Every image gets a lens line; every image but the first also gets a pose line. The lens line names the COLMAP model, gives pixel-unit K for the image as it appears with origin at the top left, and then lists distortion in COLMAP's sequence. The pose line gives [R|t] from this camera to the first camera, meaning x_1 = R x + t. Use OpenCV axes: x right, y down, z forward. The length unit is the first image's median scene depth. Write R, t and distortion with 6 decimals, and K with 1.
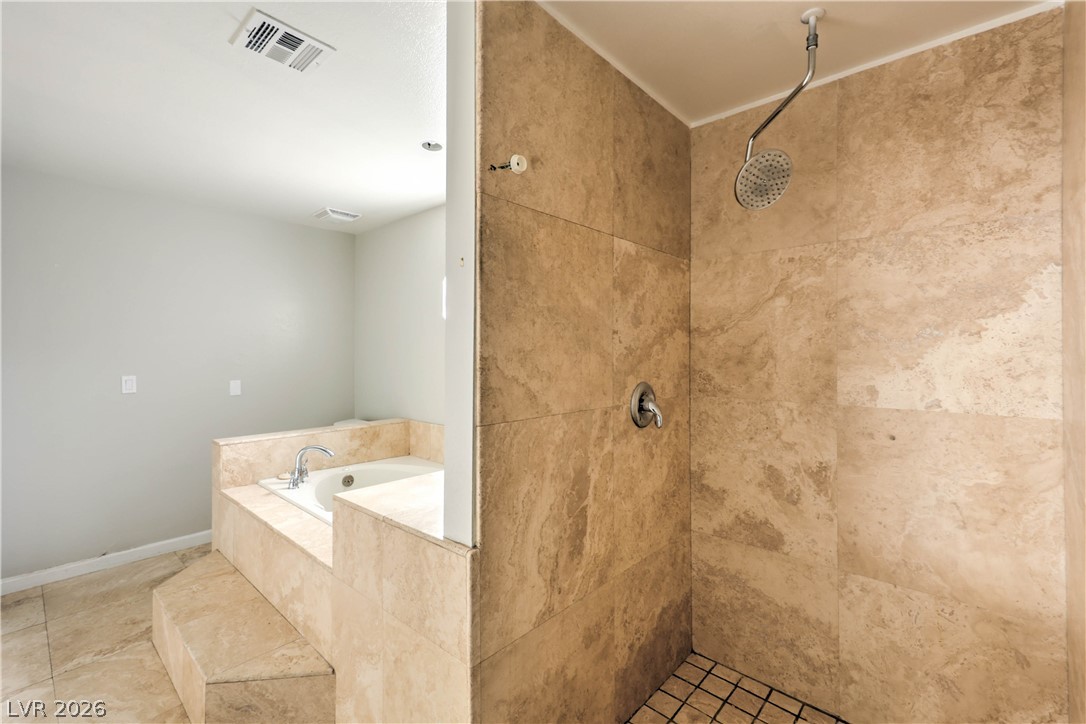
lens RADIAL K [[445.9, 0, 549.5], [0, 445.9, 356.5], [0, 0, 1]] dist [0.005857, 0.000158]
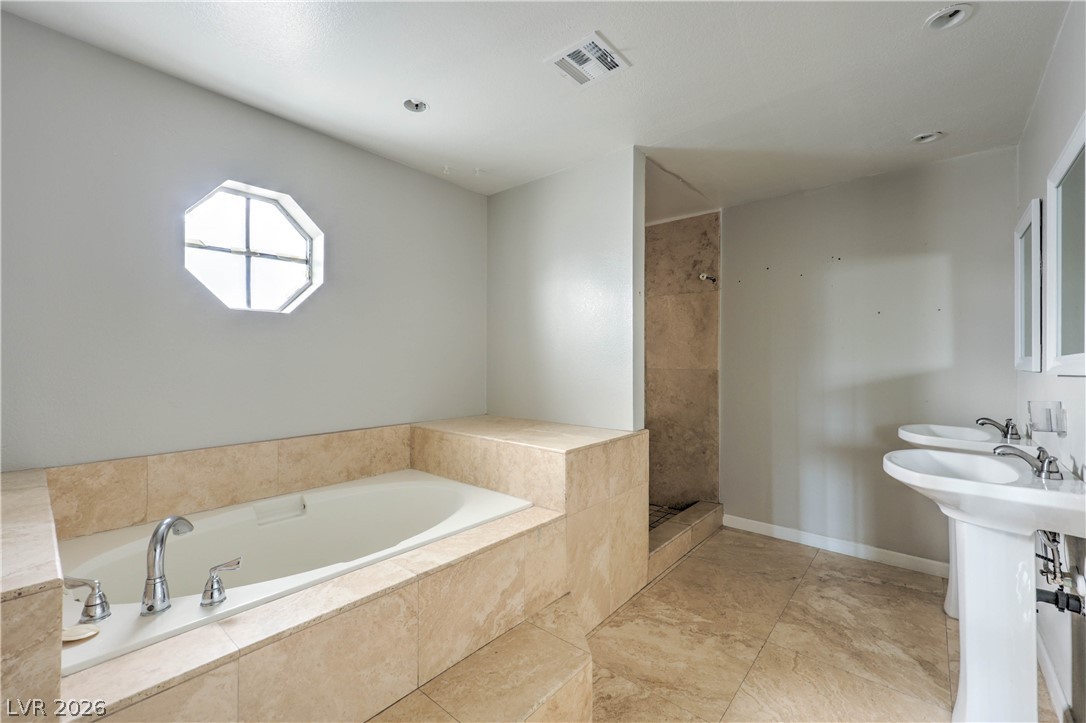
lens RADIAL K [[445.9, 0, 549.5], [0, 445.9, 356.0], [0, 0, 1]] dist [0.005857, 0.000158]
pose [[0.009985, 0.006446, 0.999929, -1.923752], [0.001241, 0.999978, -0.006459, 0.072295], [-0.999949, 0.001305, 0.009977, 1.180409]]
